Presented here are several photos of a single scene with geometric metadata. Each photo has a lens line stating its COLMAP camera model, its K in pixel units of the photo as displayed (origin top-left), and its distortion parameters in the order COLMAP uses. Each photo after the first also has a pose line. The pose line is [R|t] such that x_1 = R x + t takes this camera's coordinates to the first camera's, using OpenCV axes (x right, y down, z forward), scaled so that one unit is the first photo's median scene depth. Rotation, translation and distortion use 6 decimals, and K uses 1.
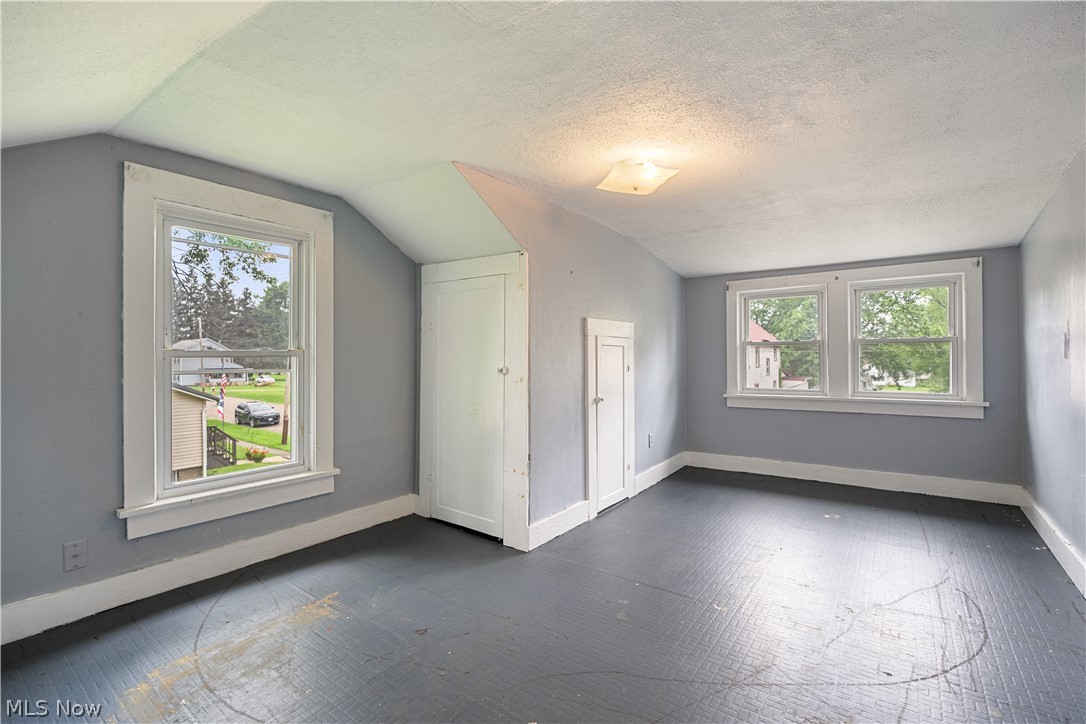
lens RADIAL K [[480.3, 0, 541.6], [0, 480.3, 350.4], [0, 0, 1]] dist [-0.003444, 0.000544]
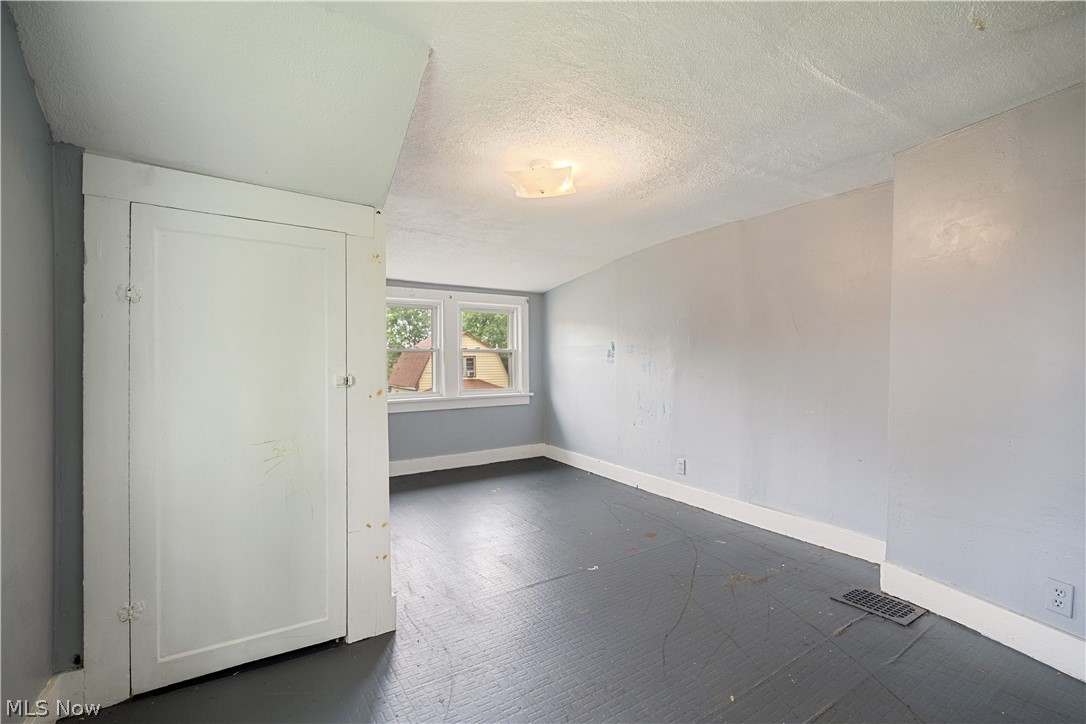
lens RADIAL K [[480.3, 0, 534.5], [0, 480.3, 367.8], [0, 0, 1]] dist [-0.003444, 0.000544]
pose [[0.361112, -0.005413, 0.932507, -0.500044], [-0.012088, 0.999872, 0.010485, 0.012075], [-0.932444, -0.015058, 0.361000, 0.437999]]
